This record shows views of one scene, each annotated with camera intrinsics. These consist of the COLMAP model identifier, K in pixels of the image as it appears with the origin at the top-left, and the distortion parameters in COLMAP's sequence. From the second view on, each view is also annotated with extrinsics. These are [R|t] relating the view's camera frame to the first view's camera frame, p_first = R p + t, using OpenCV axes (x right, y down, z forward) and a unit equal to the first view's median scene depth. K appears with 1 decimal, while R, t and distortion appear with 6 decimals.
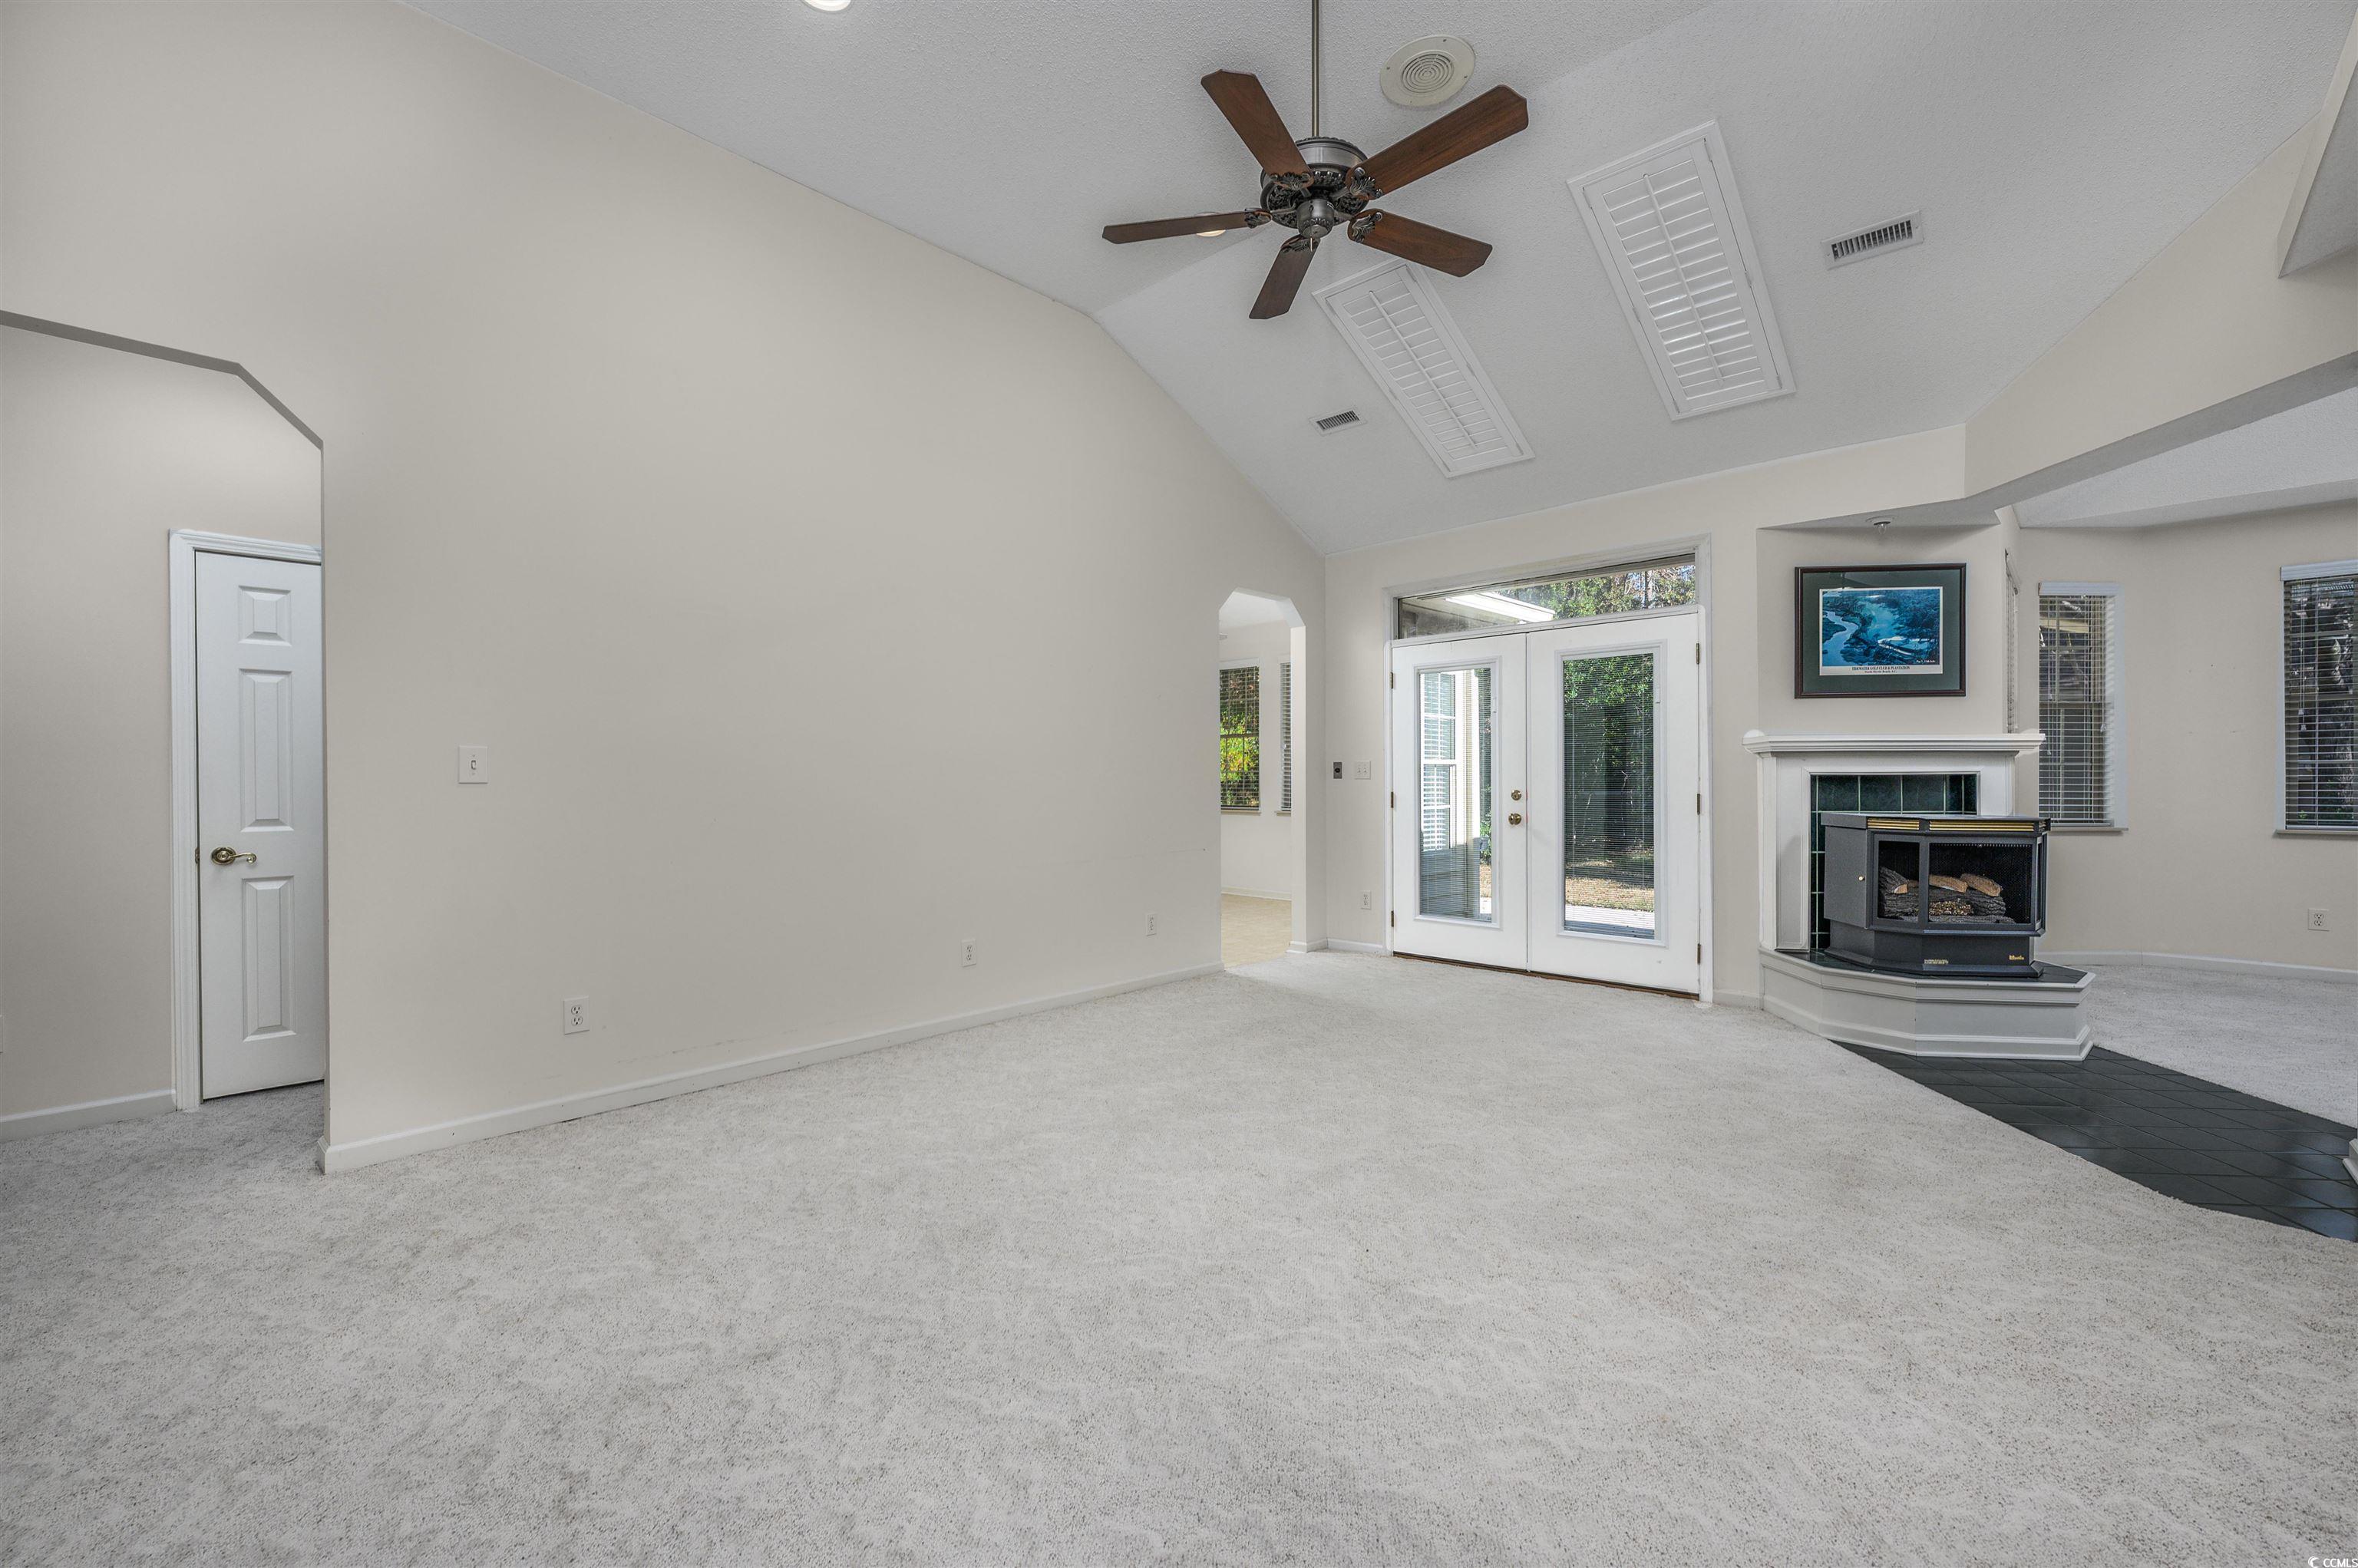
lens RADIAL K [[954.0, 0, 1170.7], [0, 954.0, 783.9], [0, 0, 1]] dist [0.001722, 0.000625]
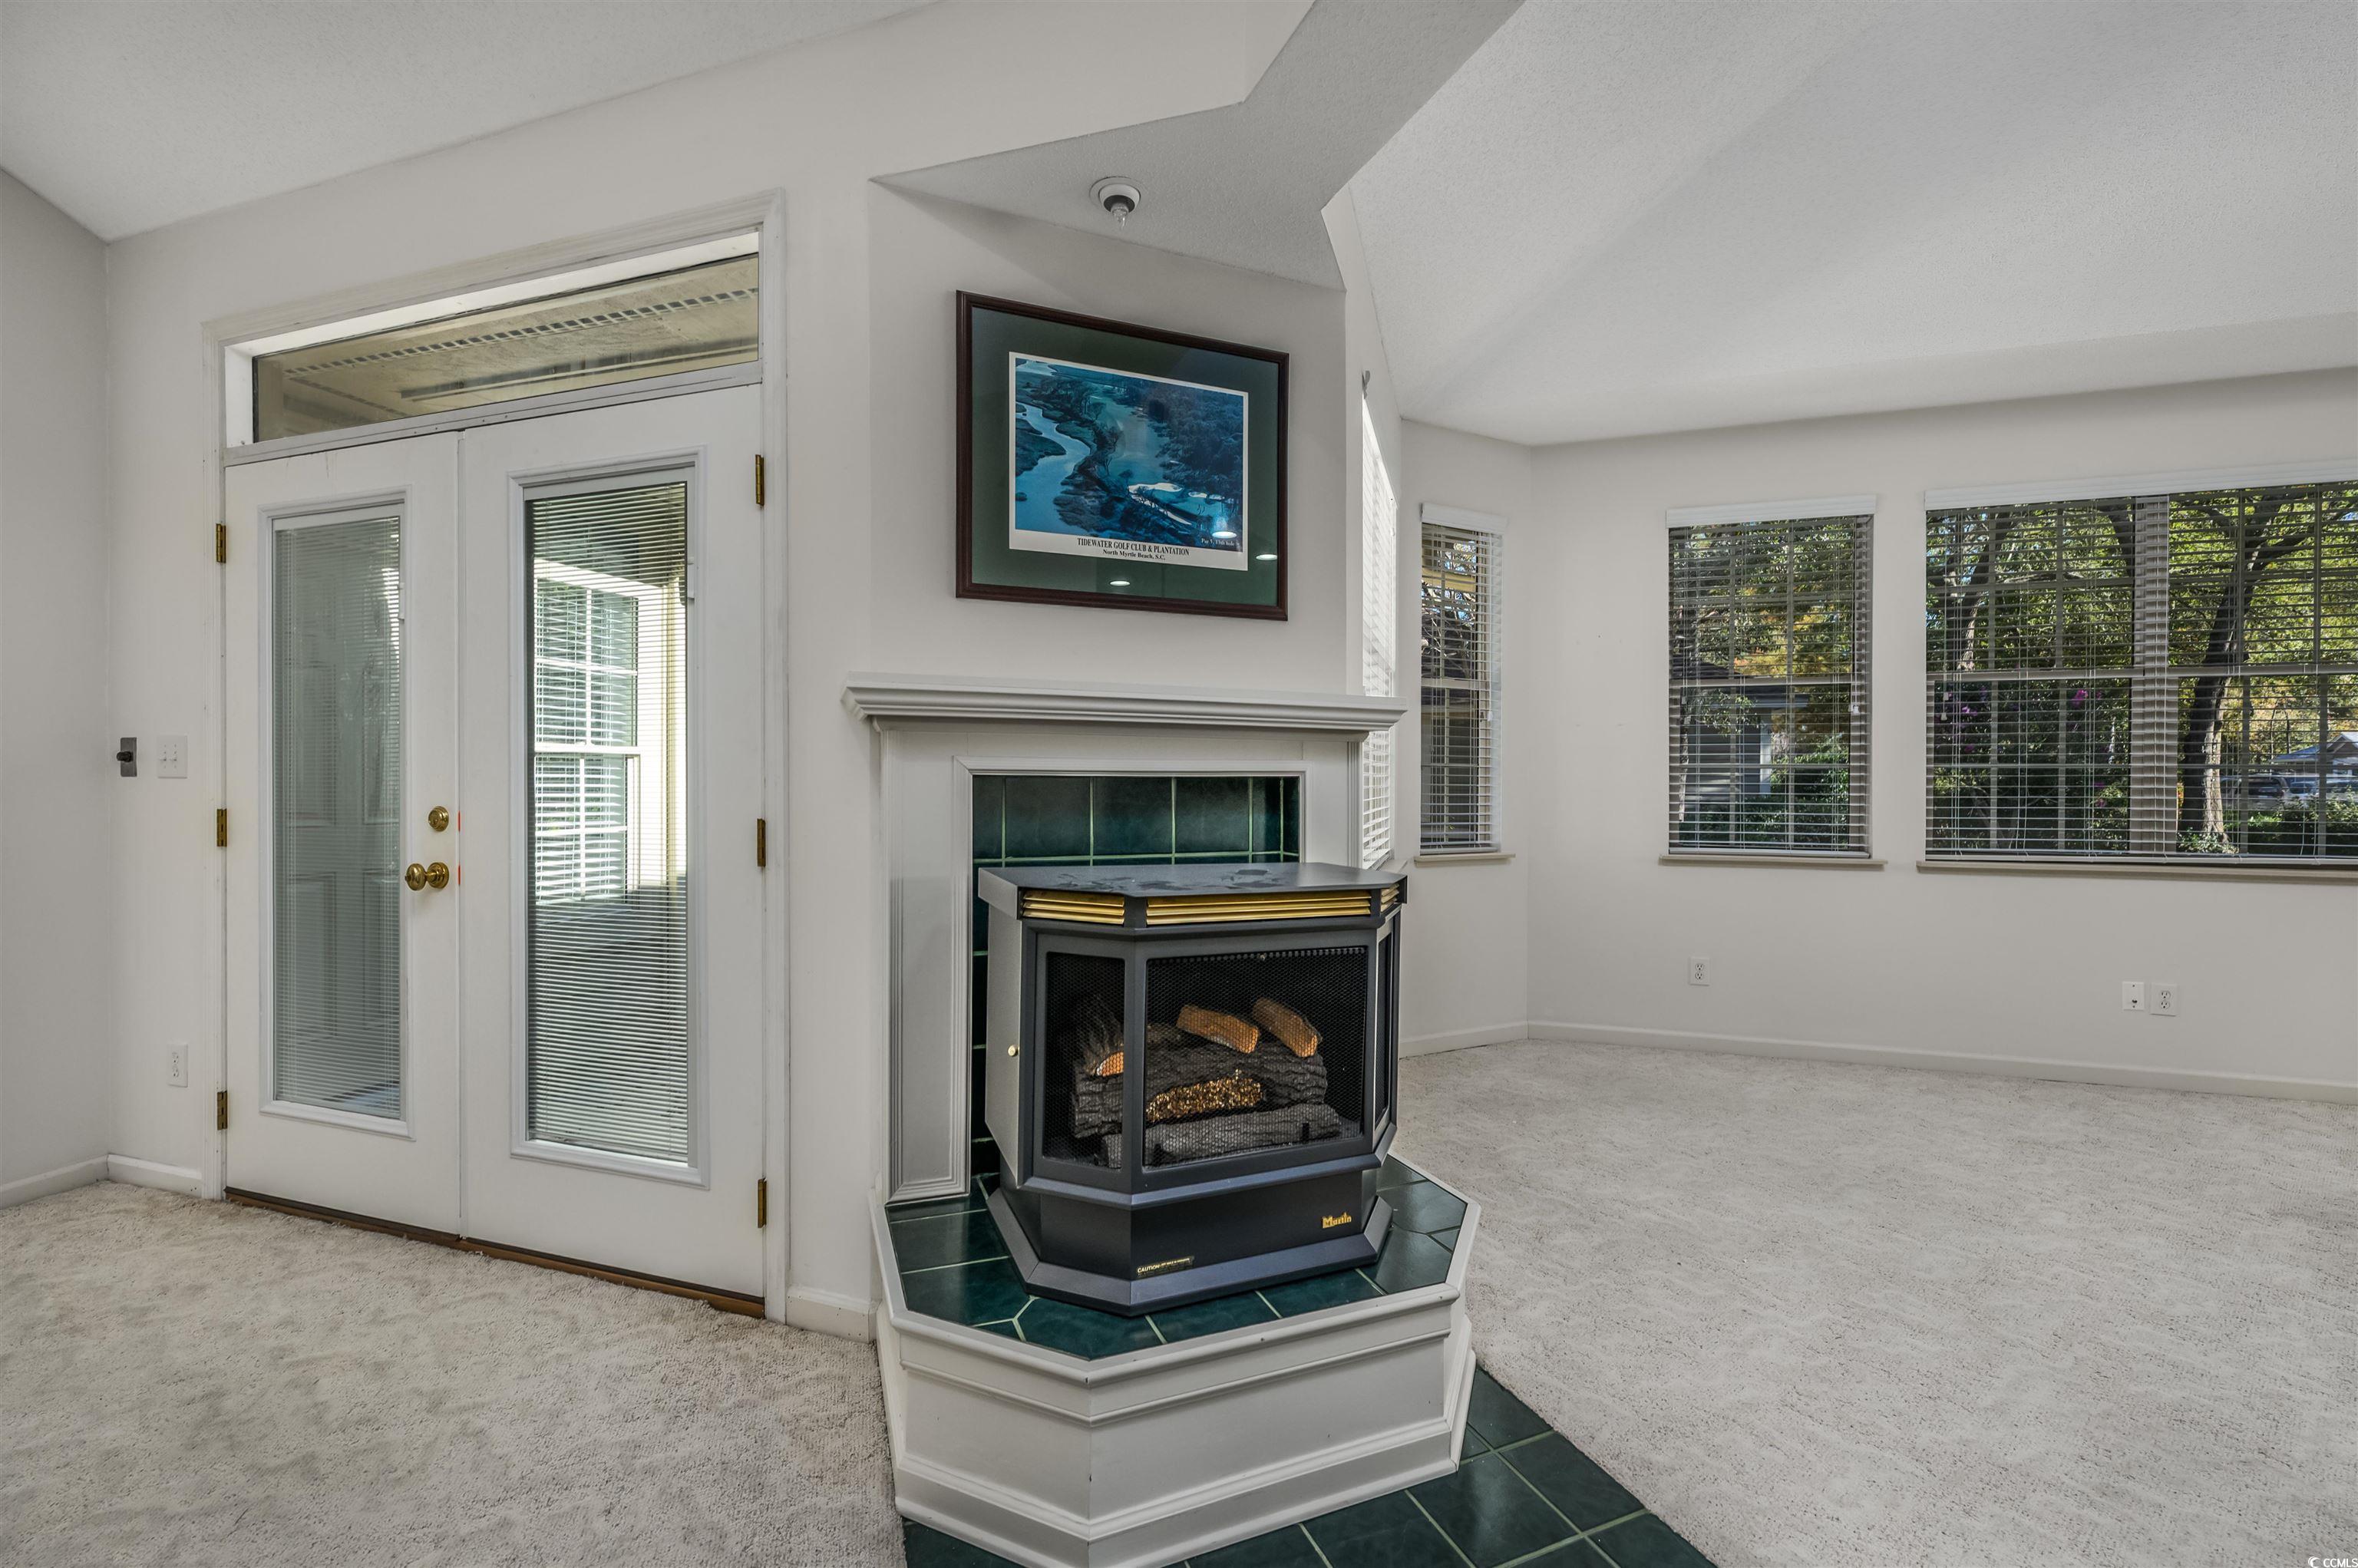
lens RADIAL K [[954.0, 0, 1159.6], [0, 954.0, 787.3], [0, 0, 1]] dist [0.001722, 0.000625]
pose [[0.902752, 0.003925, 0.430144, 0.555745], [-0.005062, 0.999986, 0.001498, -0.005057], [-0.430132, -0.003530, 0.902759, 0.576061]]
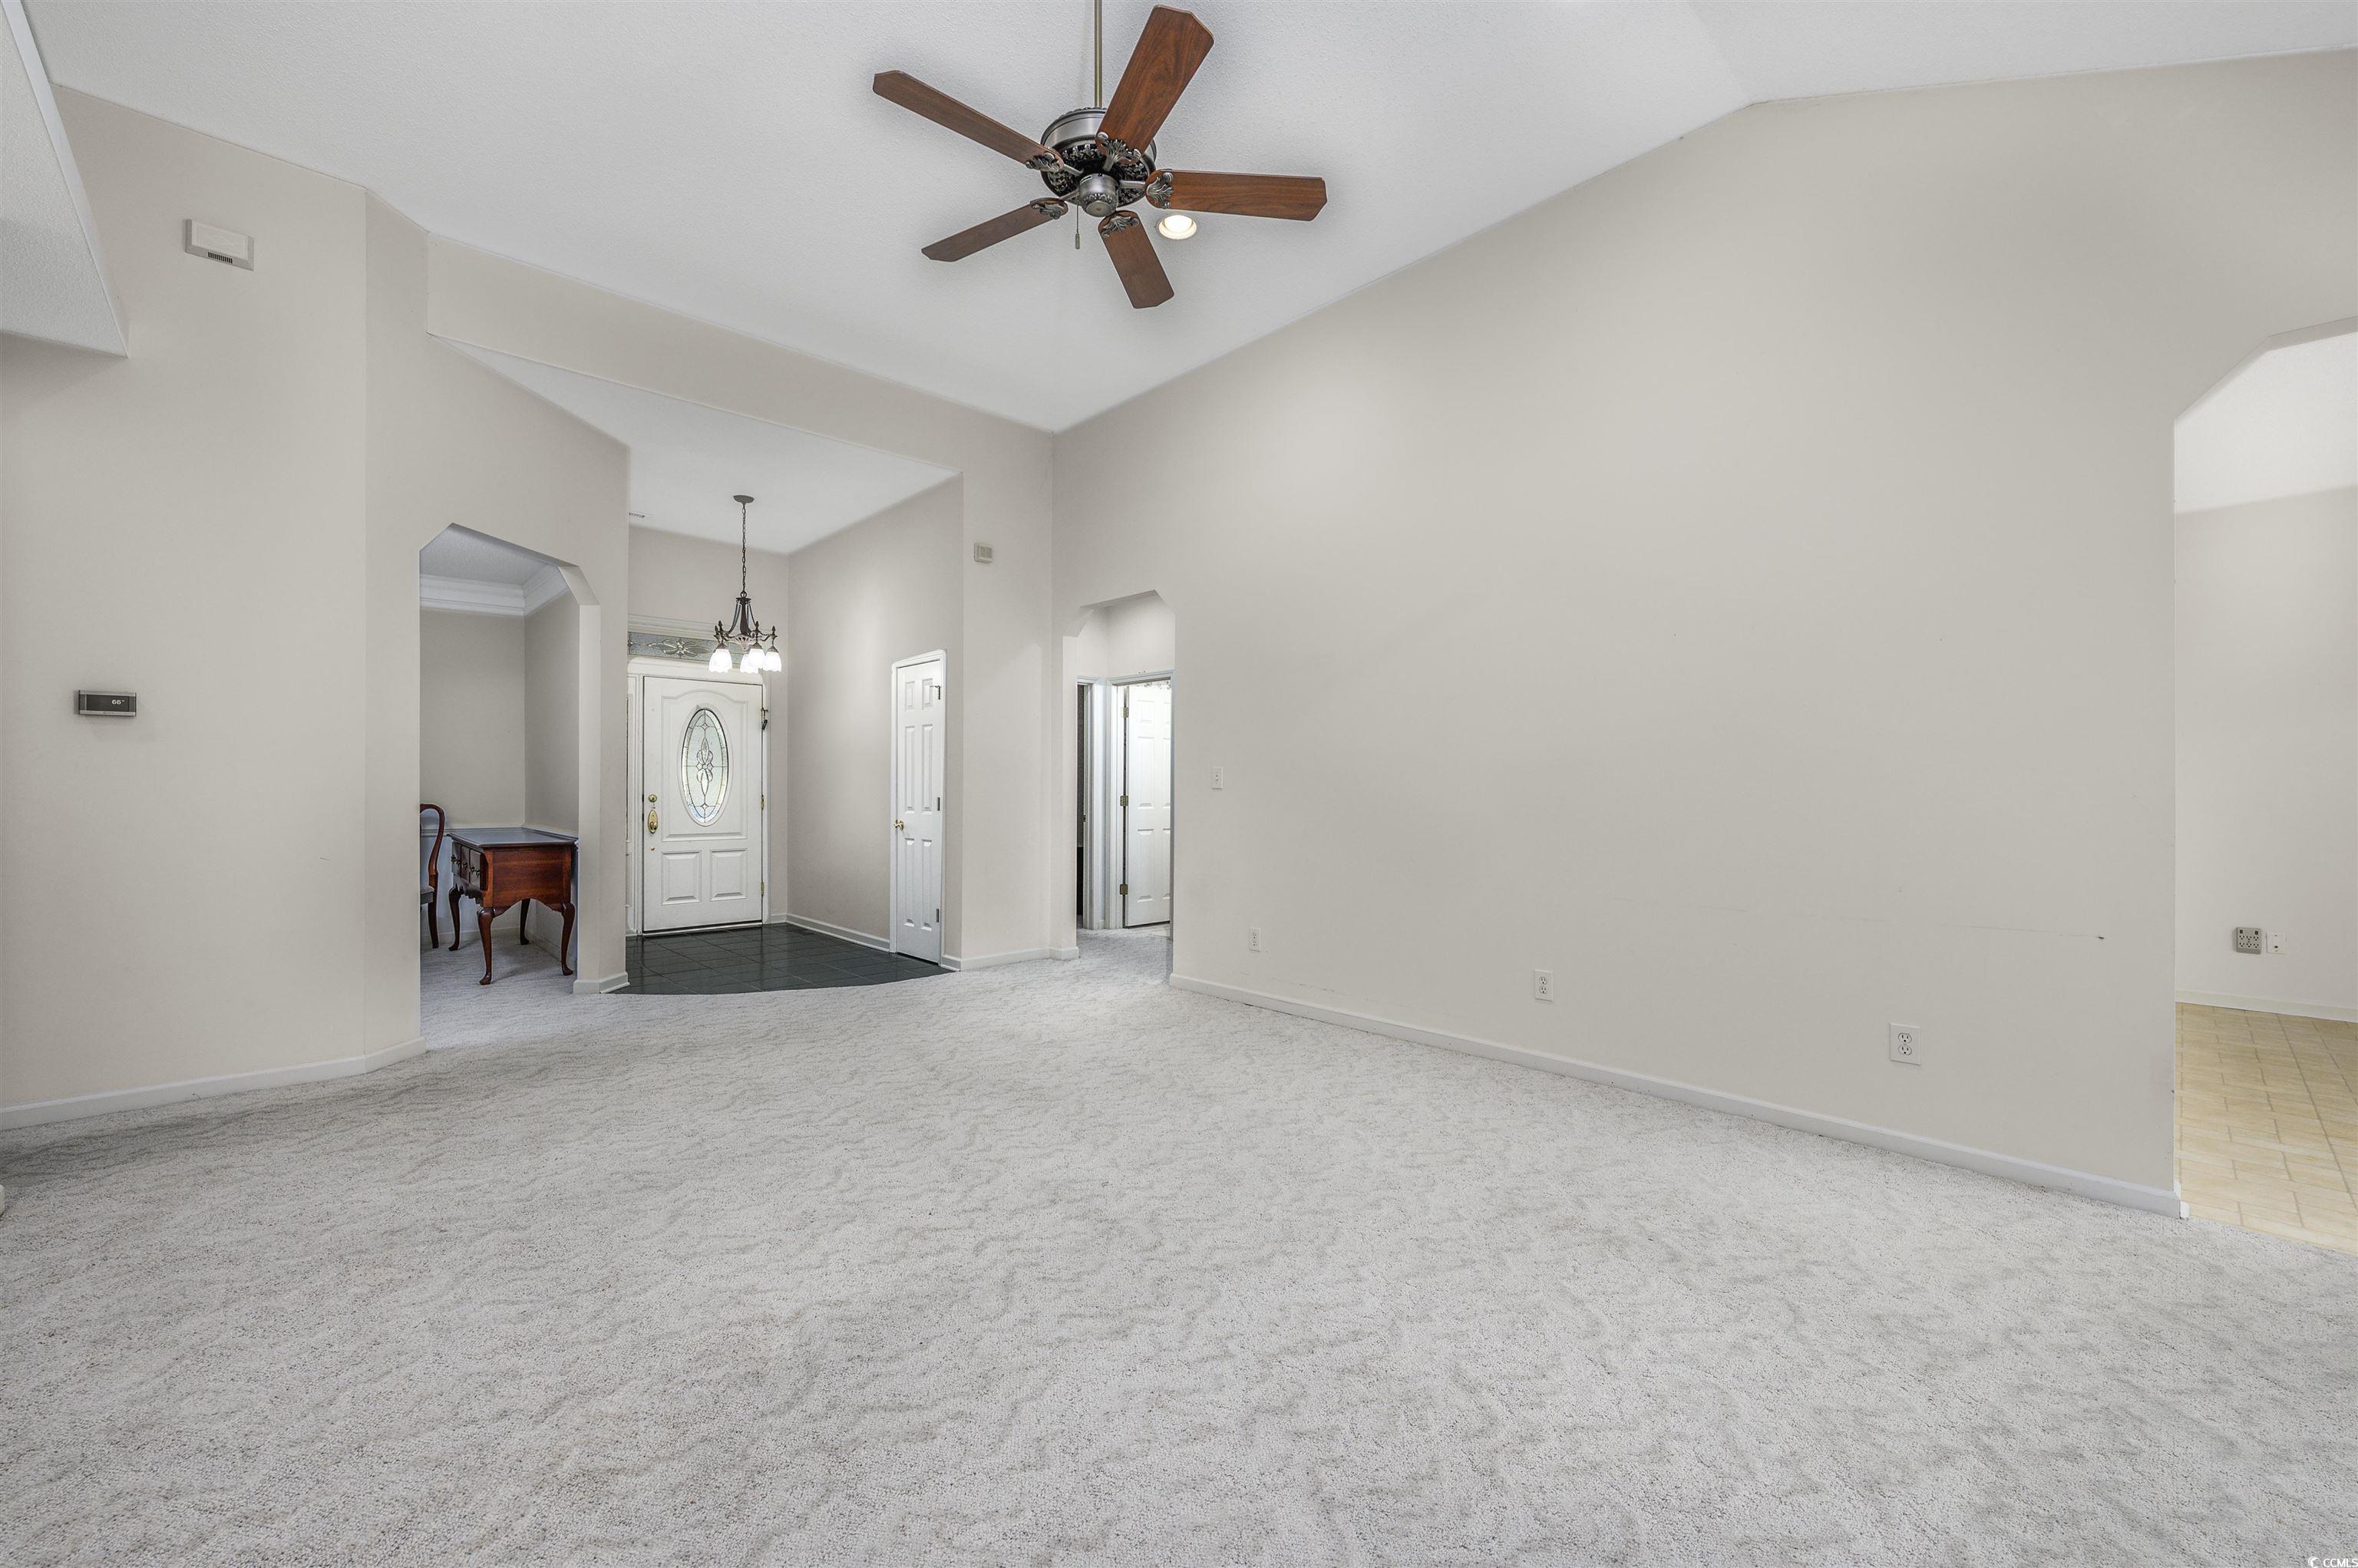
lens RADIAL K [[954.0, 0, 1179.7], [0, 954.0, 784.0], [0, 0, 1]] dist [0.001722, 0.000625]
pose [[-0.055916, 0.001192, -0.998435, 1.451824], [-0.006961, 0.999975, 0.001584, -0.015638], [0.998411, 0.007039, -0.055906, 1.513300]]
